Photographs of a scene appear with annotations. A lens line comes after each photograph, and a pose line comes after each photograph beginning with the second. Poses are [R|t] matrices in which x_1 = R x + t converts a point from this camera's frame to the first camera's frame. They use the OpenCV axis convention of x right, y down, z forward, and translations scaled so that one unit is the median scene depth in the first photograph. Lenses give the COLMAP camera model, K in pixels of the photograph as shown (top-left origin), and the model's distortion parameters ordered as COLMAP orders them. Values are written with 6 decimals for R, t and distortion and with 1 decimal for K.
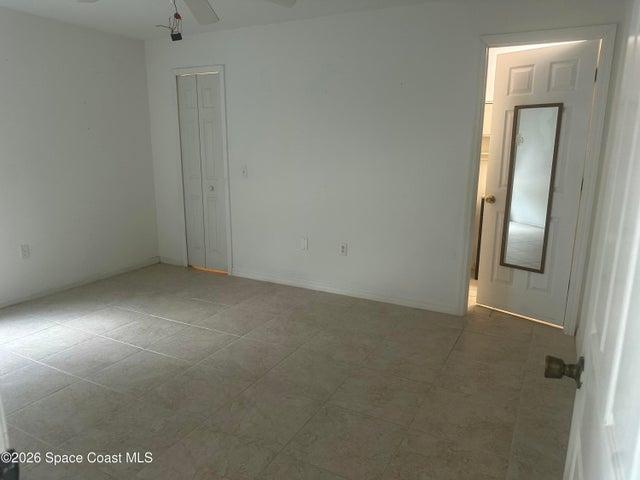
lens RADIAL K [[446.5, 0, 320.0], [0, 446.5, 240.0], [0, 0, 1]] dist [0.004109, -0.004236]
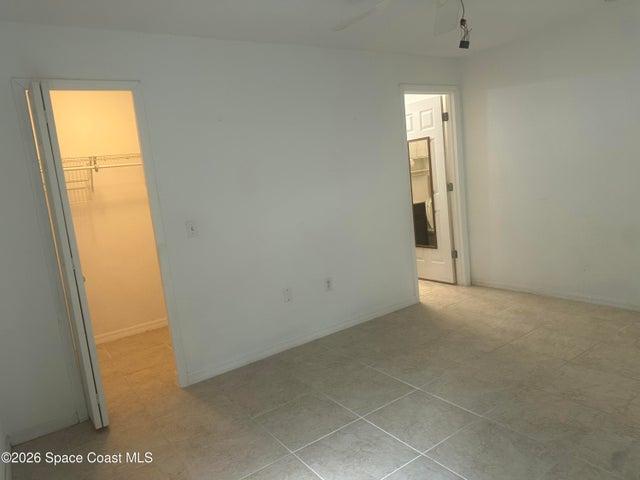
lens RADIAL K [[446.5, 0, 320.0], [0, 446.5, 240.0], [0, 0, 1]] dist [0.004109, -0.004236]
pose [[0.451580, -0.179748, 0.873937, -0.969155], [0.287974, 0.956439, 0.047915, -0.155058], [-0.844480, 0.230034, 0.483671, 0.673147]]
